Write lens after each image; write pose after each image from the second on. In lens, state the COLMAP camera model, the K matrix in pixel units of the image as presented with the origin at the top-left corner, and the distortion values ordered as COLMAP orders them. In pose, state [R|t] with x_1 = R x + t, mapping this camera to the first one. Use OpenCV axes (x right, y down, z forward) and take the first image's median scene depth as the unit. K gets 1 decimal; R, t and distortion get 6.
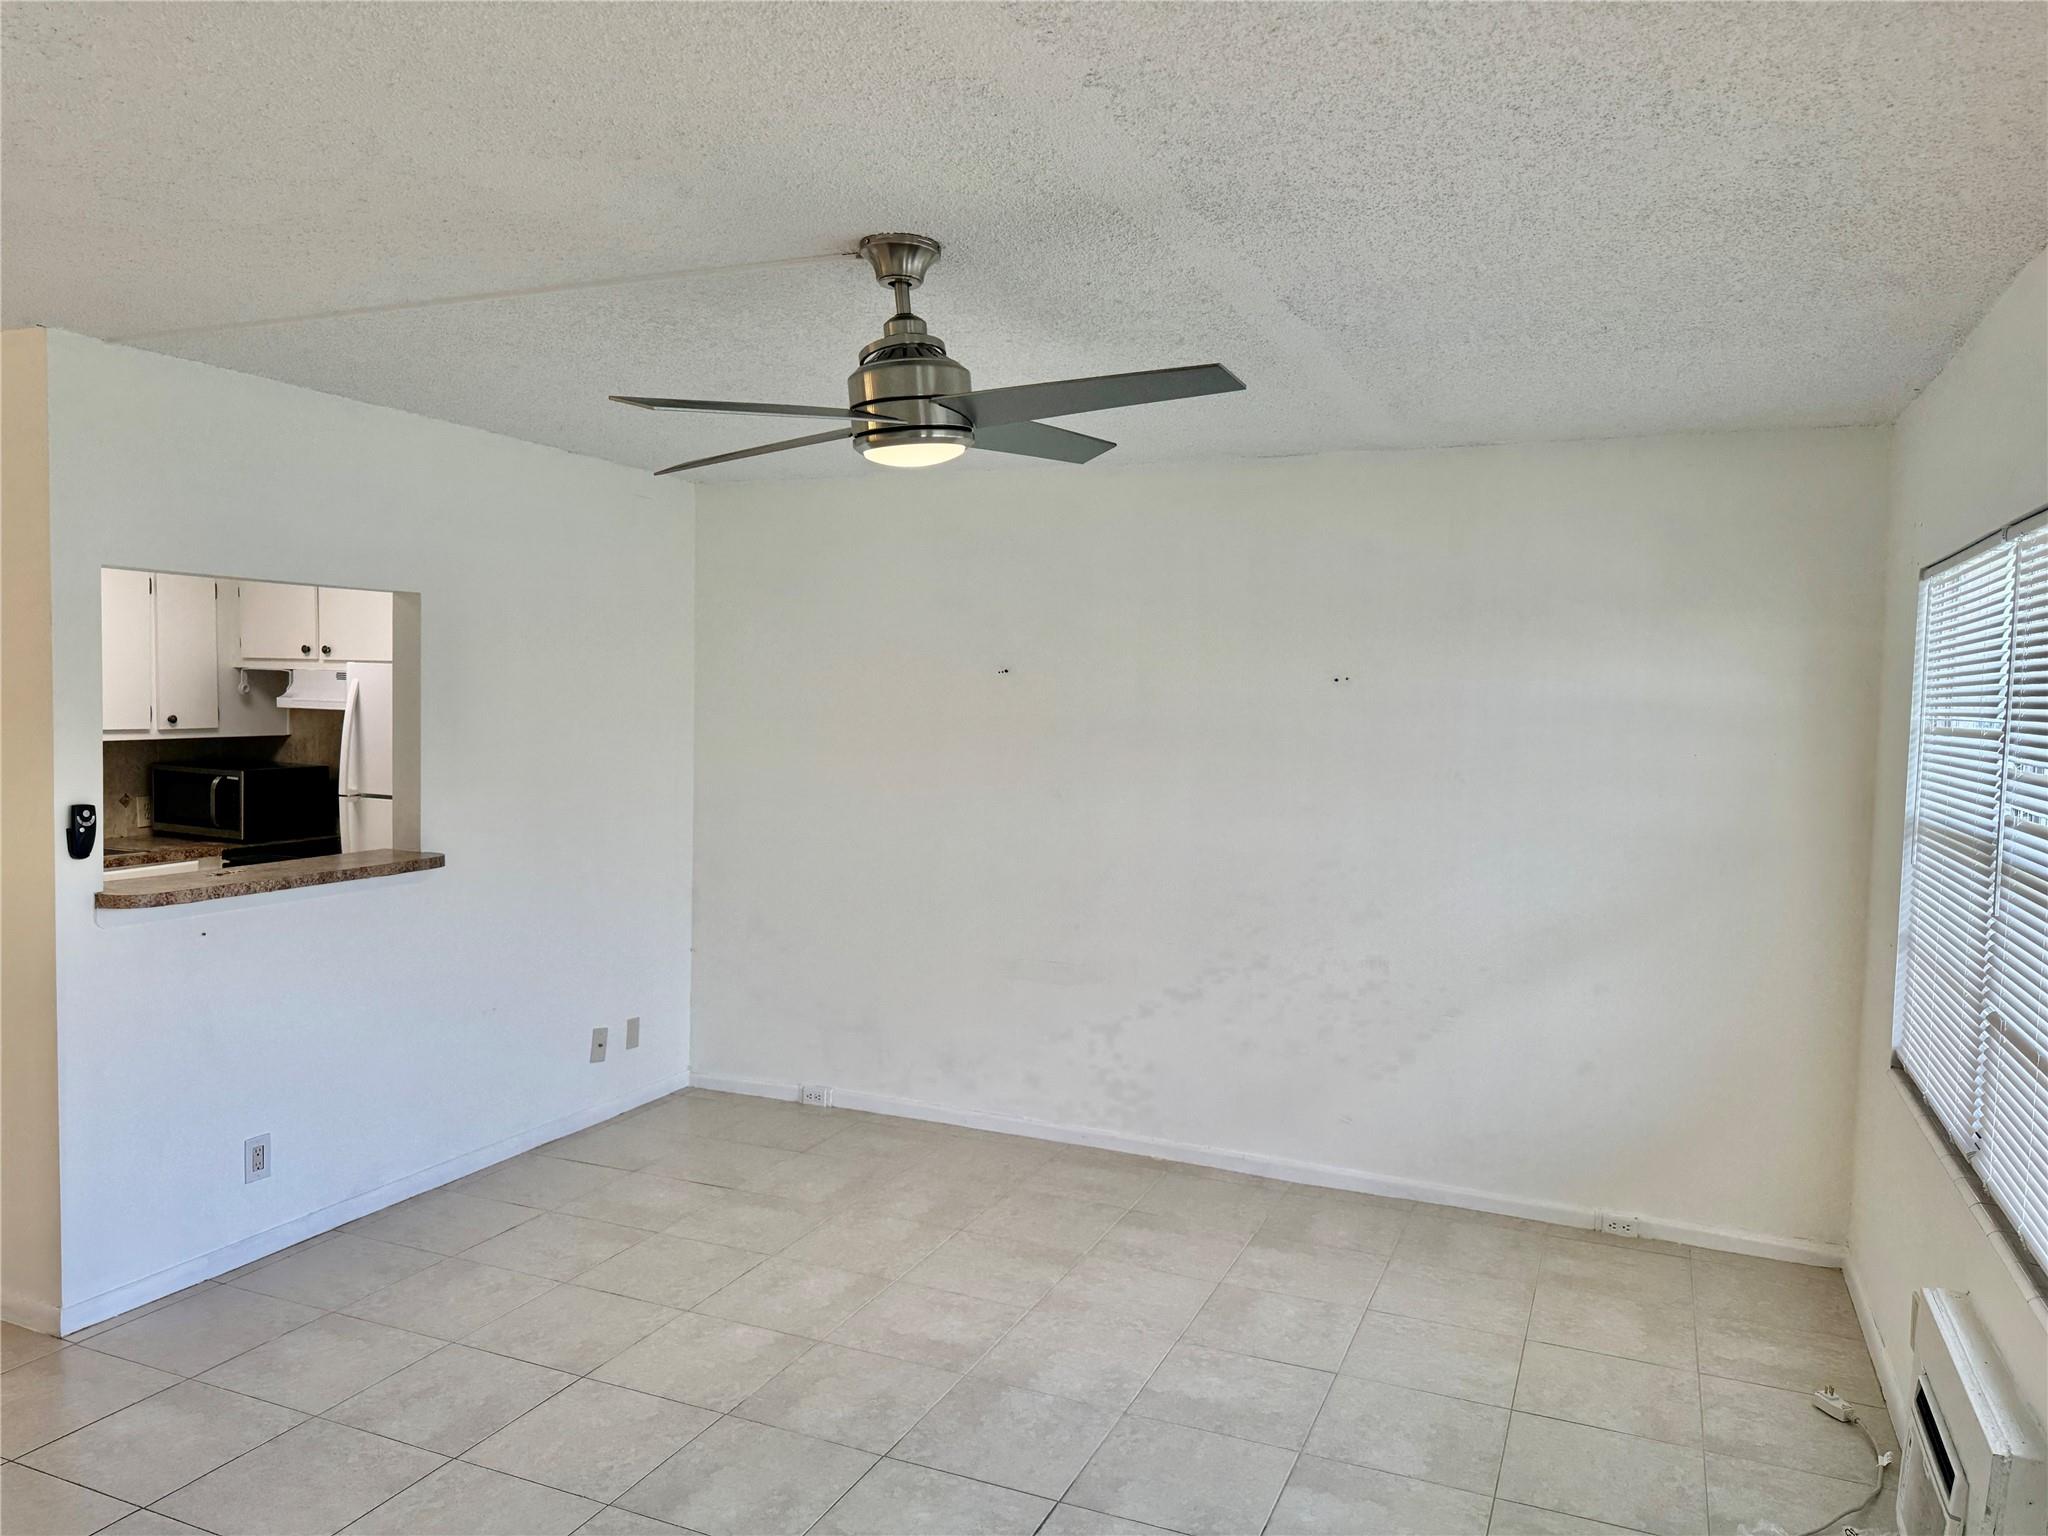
lens RADIAL K [[1452.6, 0, 1037.0], [0, 1452.6, 772.8], [0, 0, 1]] dist [0.042199, -0.067928]
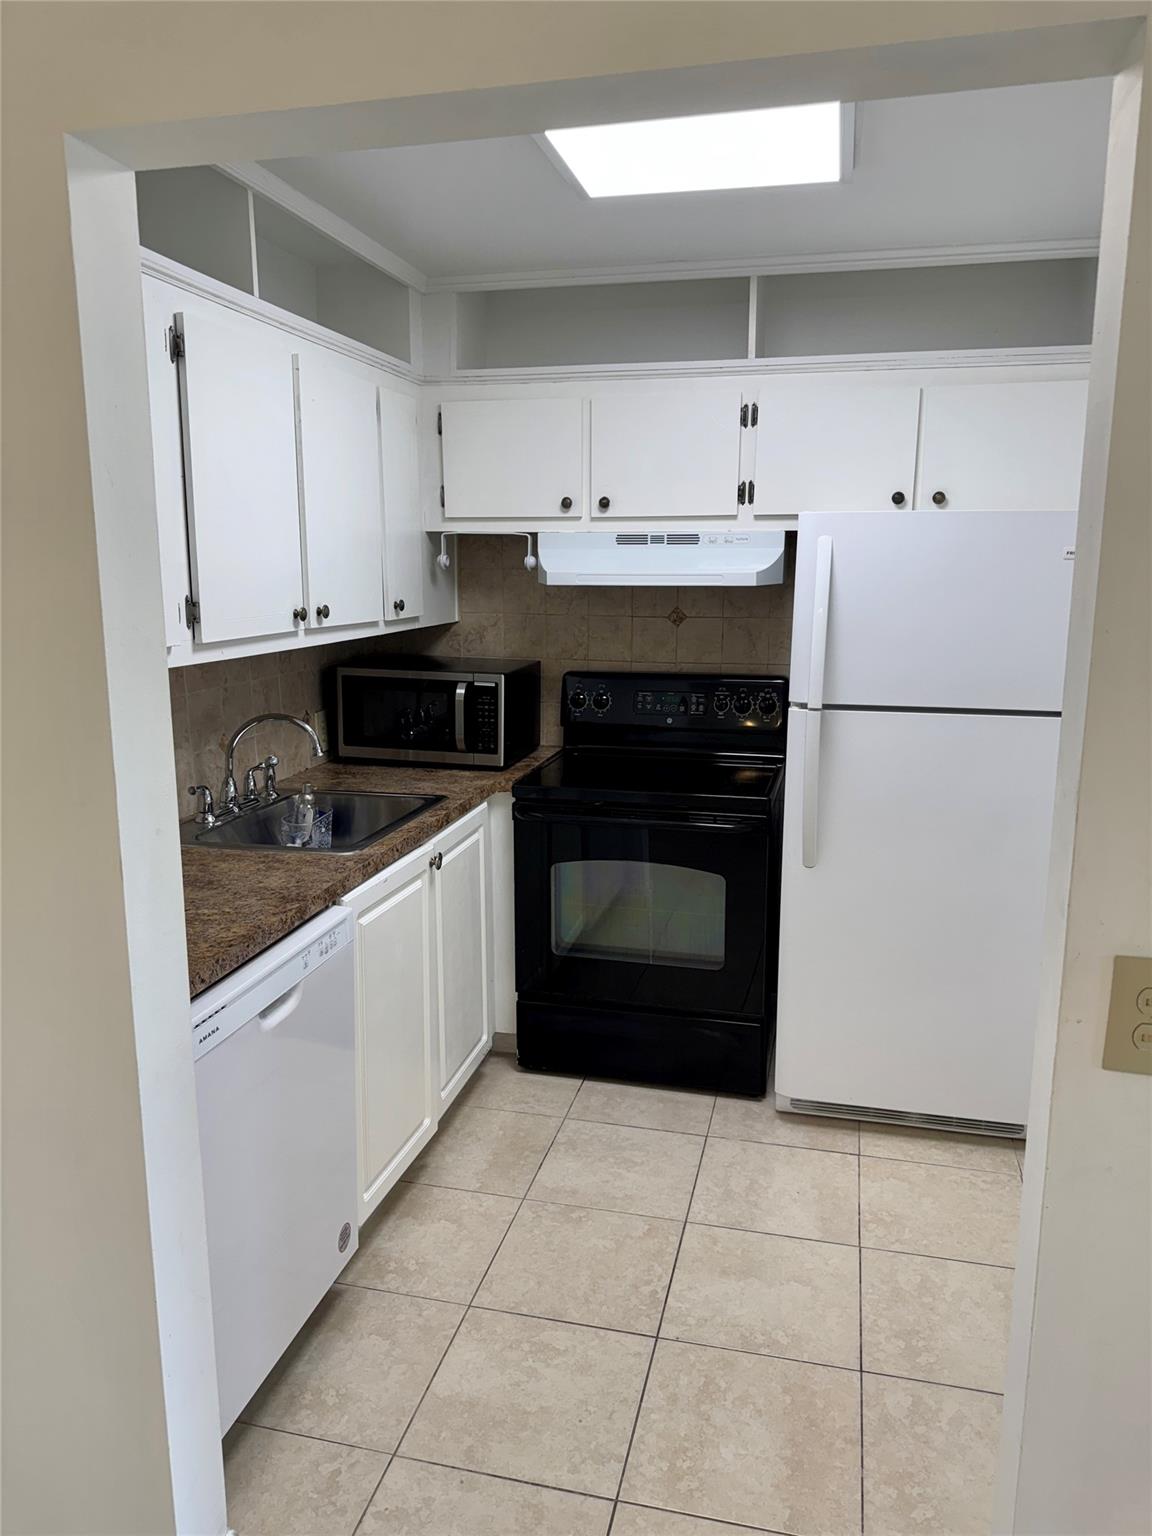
lens RADIAL K [[1089.5, 0, 571.1], [0, 1089.5, 779.7], [0, 0, 1]] dist [0.042199, -0.067928]
pose [[0.987133, -0.055591, 0.149929, -0.590820], [0.033612, 0.988812, 0.145331, -0.027024], [-0.156331, -0.138421, 0.977957, 0.447163]]
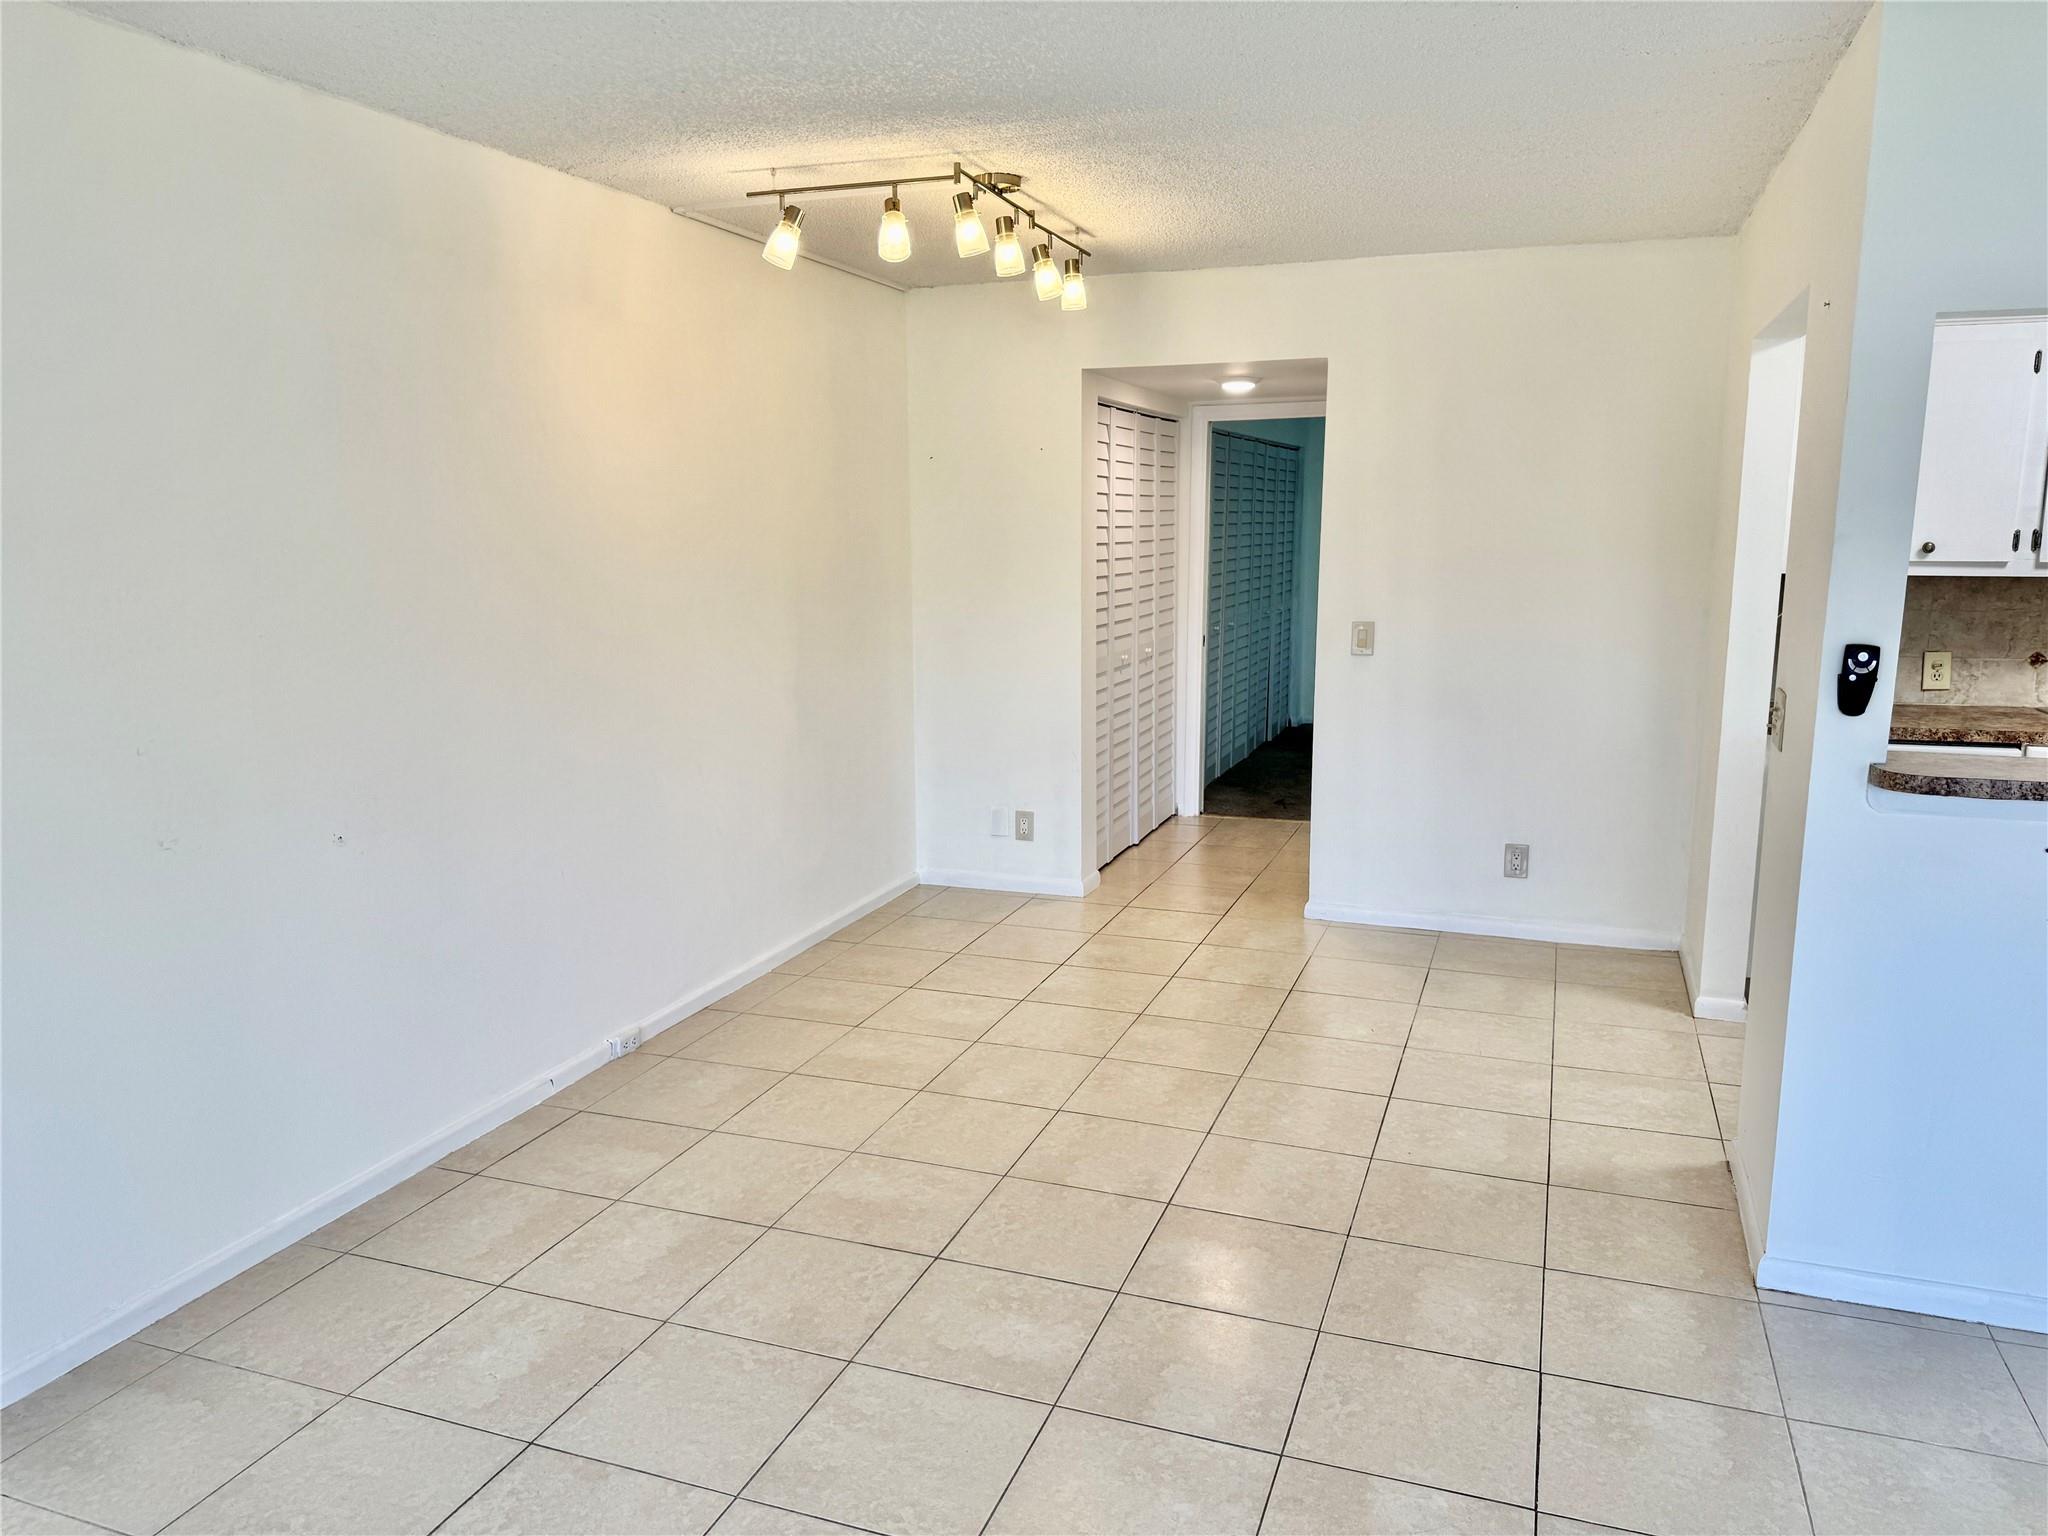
lens RADIAL K [[1452.6, 0, 1037.3], [0, 1452.6, 758.0], [0, 0, 1]] dist [0.042199, -0.067928]
pose [[0.053346, 0.140516, -0.988640, 0.050050], [-0.048656, 0.989240, 0.137975, -0.002387], [0.997390, 0.040743, 0.059609, 0.308930]]
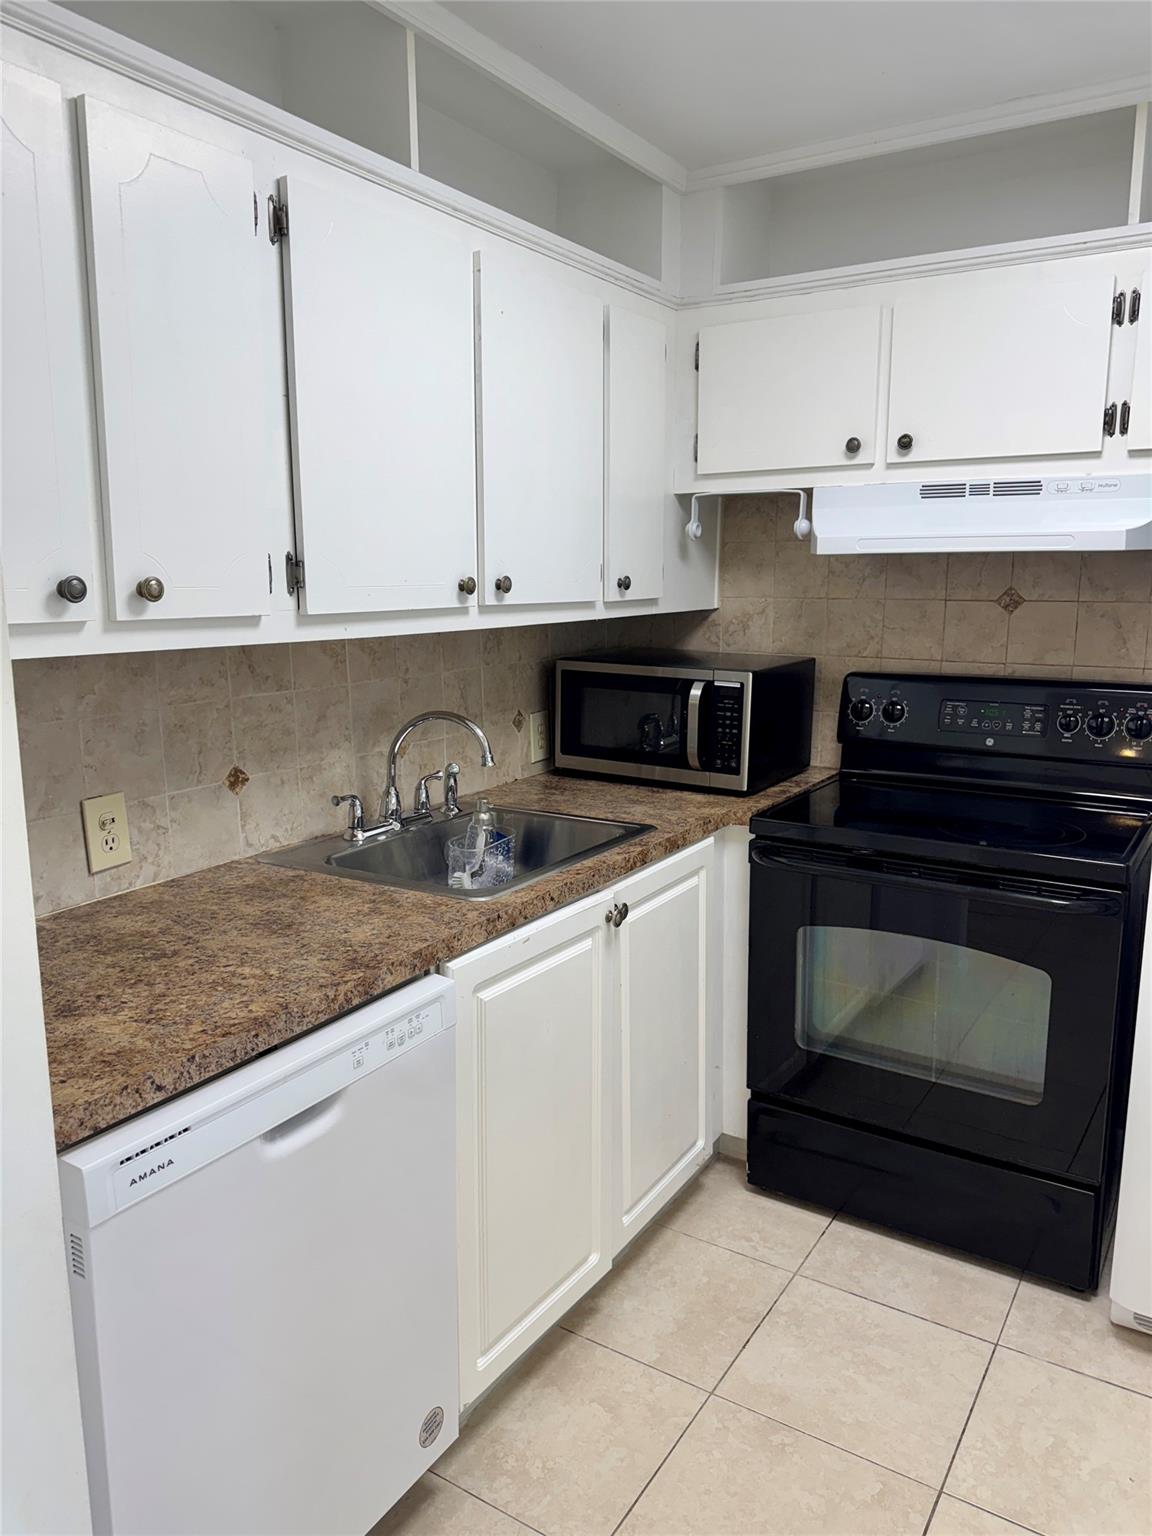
lens RADIAL K [[1089.5, 0, 563.4], [0, 1089.5, 776.4], [0, 0, 1]] dist [0.042199, -0.067928]
pose [[0.985092, 0.001342, -0.172024, -0.538999], [0.020324, 0.992059, 0.124123, -0.014686], [0.170824, -0.125769, 0.977242, 0.565737]]
